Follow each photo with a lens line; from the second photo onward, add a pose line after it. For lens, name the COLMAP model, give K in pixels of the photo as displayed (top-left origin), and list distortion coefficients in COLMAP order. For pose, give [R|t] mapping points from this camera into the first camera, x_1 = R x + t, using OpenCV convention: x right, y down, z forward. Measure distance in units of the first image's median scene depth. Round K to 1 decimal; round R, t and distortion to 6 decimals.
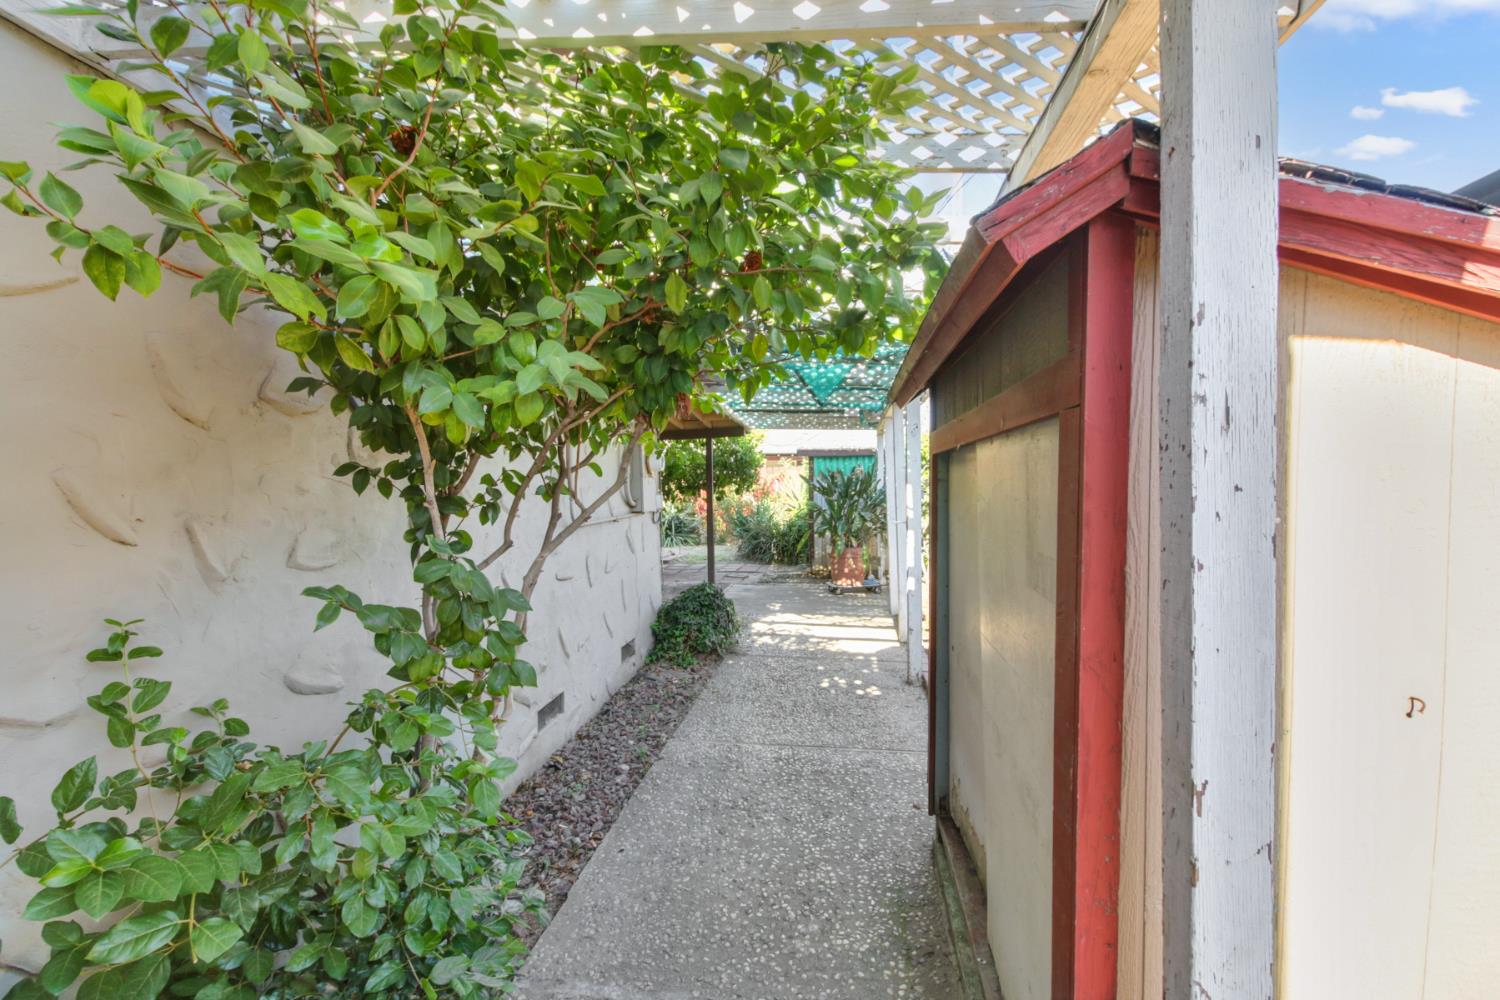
lens RADIAL K [[695.5, 0, 749.9], [0, 695.5, 487.6], [0, 0, 1]] dist [0.016015, -0.013759]
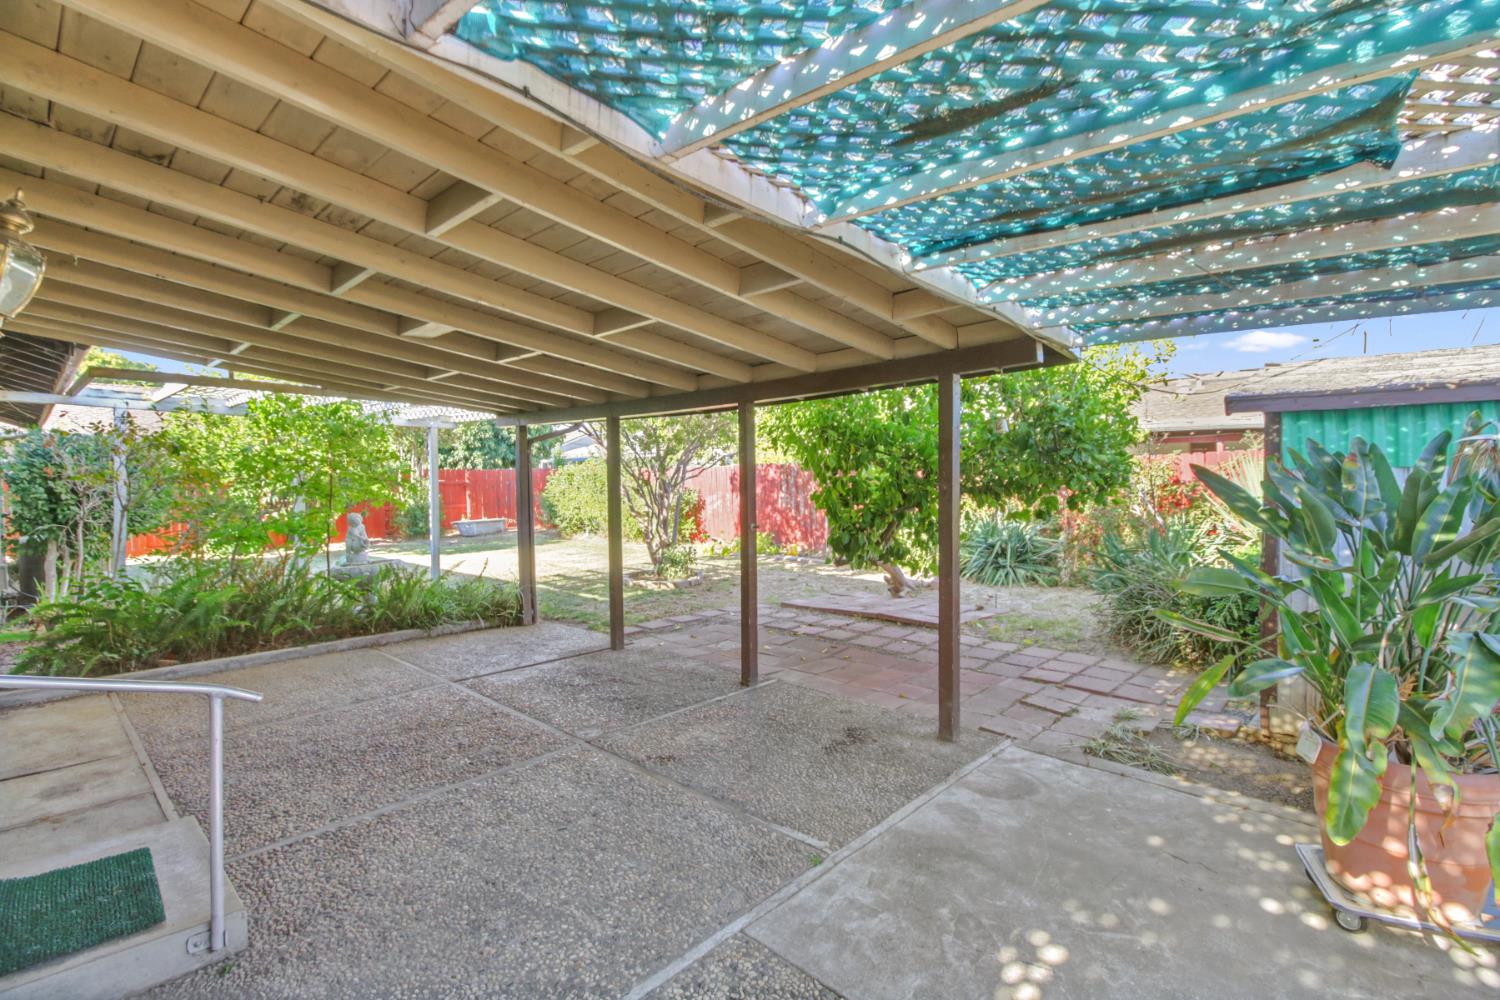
lens RADIAL K [[695.5, 0, 749.9], [0, 695.5, 487.6], [0, 0, 1]] dist [0.016015, -0.013759]
pose [[0.816486, 0.012341, -0.577233, 0.082200], [-0.004456, 0.999876, 0.015074, -0.011725], [0.577348, -0.009736, 0.816440, 0.591147]]
